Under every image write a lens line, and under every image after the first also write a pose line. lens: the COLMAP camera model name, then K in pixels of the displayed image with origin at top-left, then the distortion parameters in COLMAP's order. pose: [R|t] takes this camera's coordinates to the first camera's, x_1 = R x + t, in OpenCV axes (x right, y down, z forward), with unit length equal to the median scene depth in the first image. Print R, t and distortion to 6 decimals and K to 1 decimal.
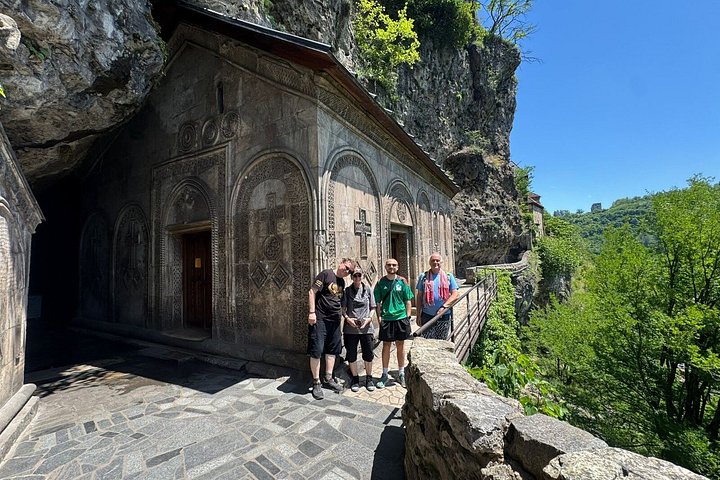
lens RADIAL K [[278.8, 0, 360.0], [0, 278.8, 240.0], [0, 0, 1]] dist [-0.000110, -0.000009]
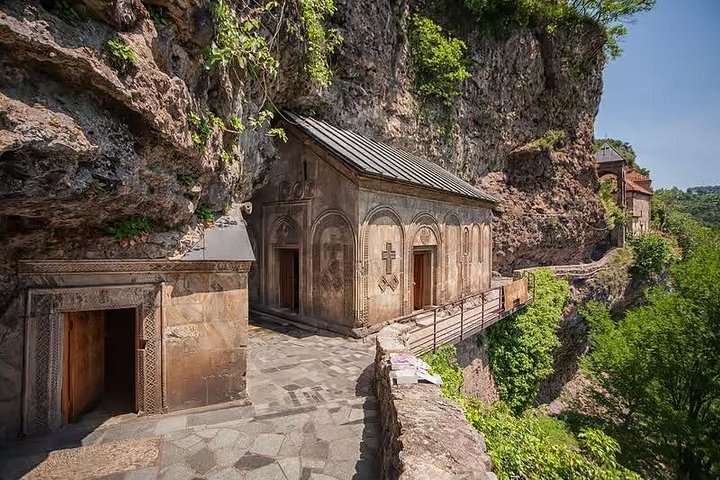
lens RADIAL K [[327.4, 0, 360.0], [0, 327.4, 240.0], [0, 0, 1]] dist [-0.044907, 0.000029]
pose [[0.973166, 0.044387, -0.225785, 0.229726], [-0.026066, 0.996168, 0.083490, -0.237571], [0.228625, -0.075365, 0.970593, -0.707662]]
